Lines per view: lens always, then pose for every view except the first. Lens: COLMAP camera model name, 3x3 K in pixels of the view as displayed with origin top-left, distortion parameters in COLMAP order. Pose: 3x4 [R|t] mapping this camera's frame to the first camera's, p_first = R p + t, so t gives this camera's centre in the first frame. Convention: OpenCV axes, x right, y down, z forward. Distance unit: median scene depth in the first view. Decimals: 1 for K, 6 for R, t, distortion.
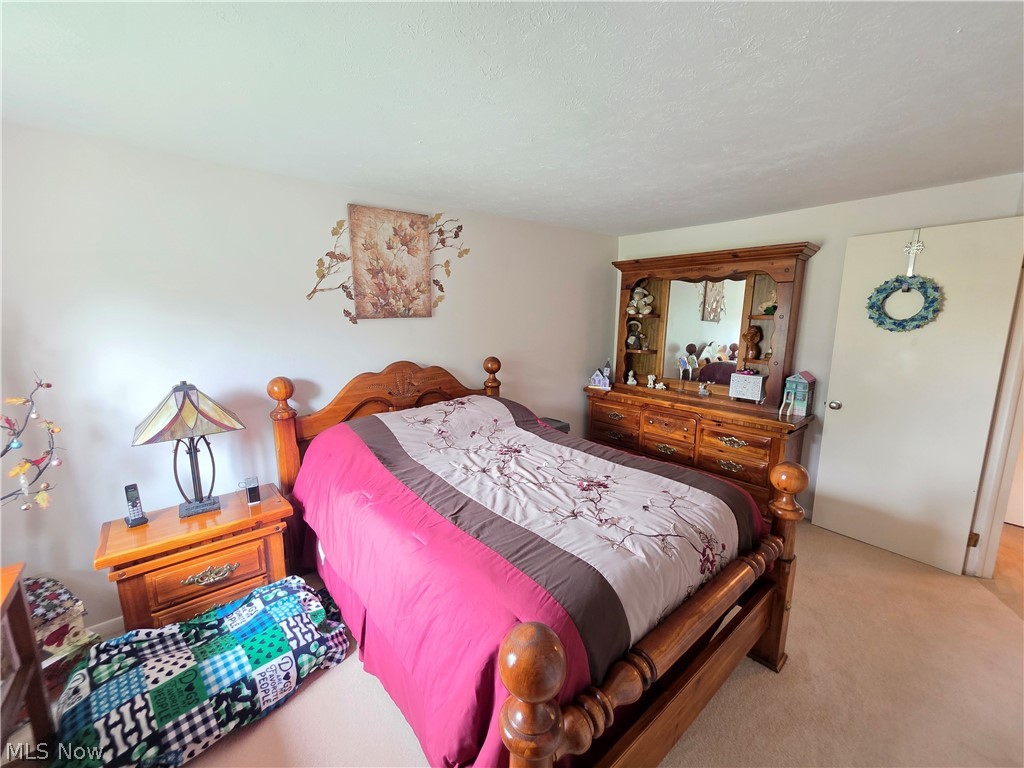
lens RADIAL K [[412.9, 0, 508.2], [0, 412.9, 382.6], [0, 0, 1]] dist [0.008572, 0.000302]
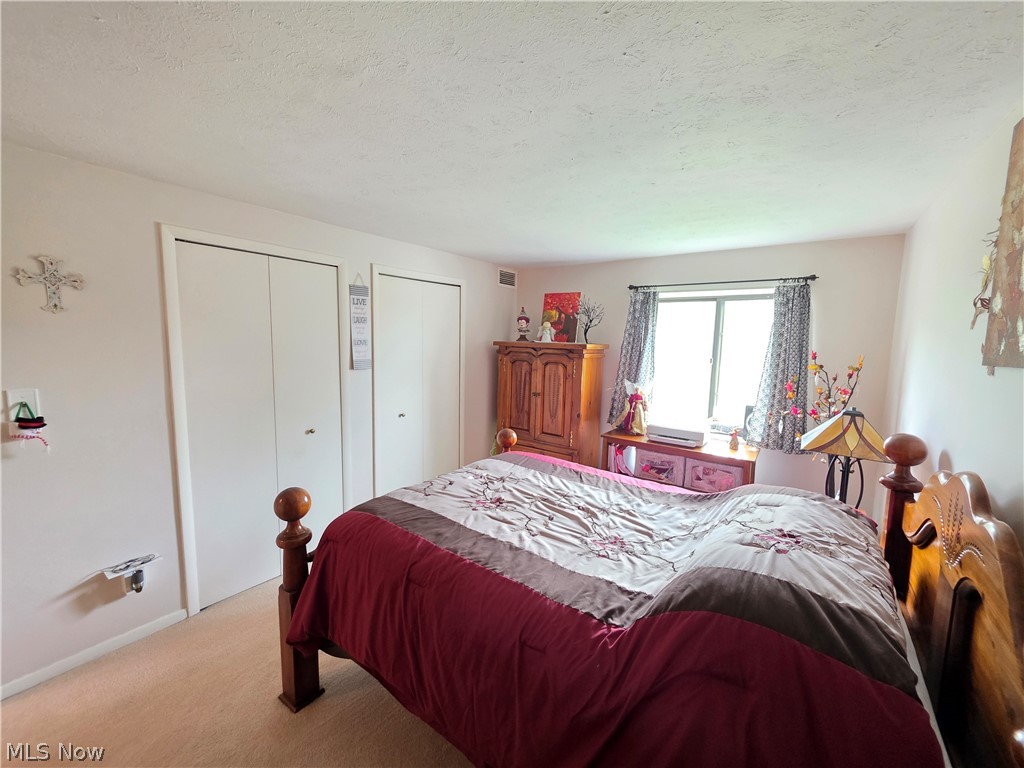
lens RADIAL K [[412.9, 0, 508.2], [0, 412.9, 382.6], [0, 0, 1]] dist [0.008572, 0.000302]
pose [[-0.969522, 0.007129, -0.244899, 0.277905], [-0.062203, 0.959663, 0.274186, -0.223778], [0.236975, 0.281063, -0.929971, 1.272328]]
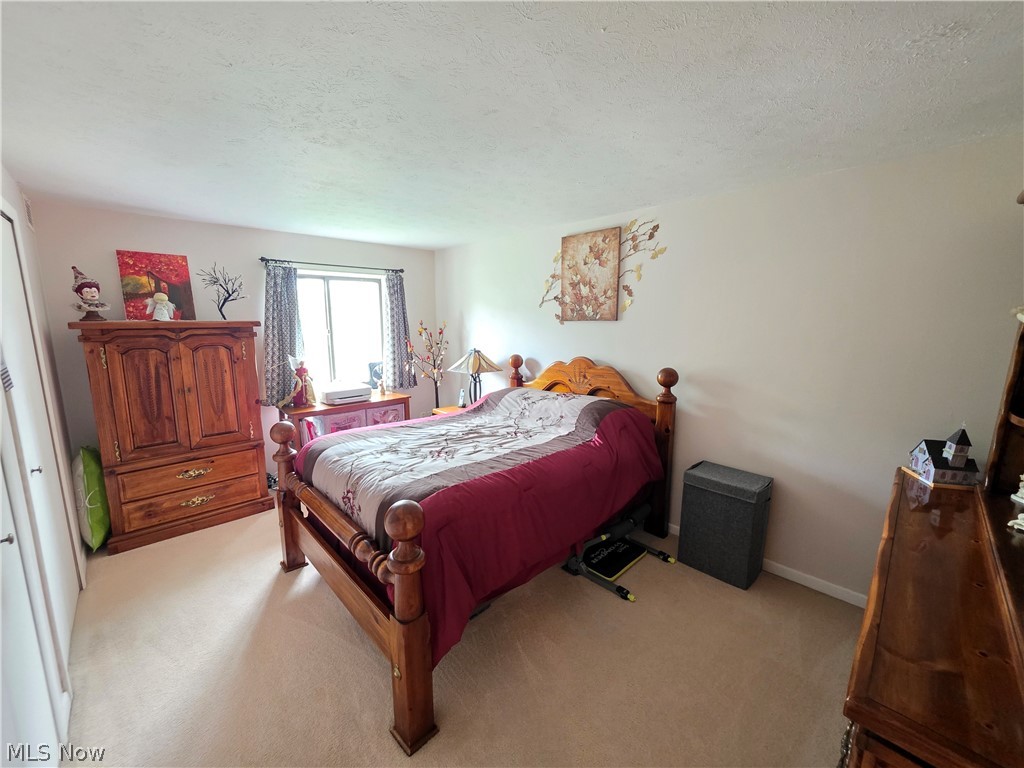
lens RADIAL K [[412.9, 0, 508.2], [0, 412.9, 382.6], [0, 0, 1]] dist [0.008572, 0.000302]
pose [[0.061311, 0.164863, -0.984409, 0.951878], [-0.169844, 0.973604, 0.152476, -0.128149], [0.983562, 0.157847, 0.087693, 0.710666]]
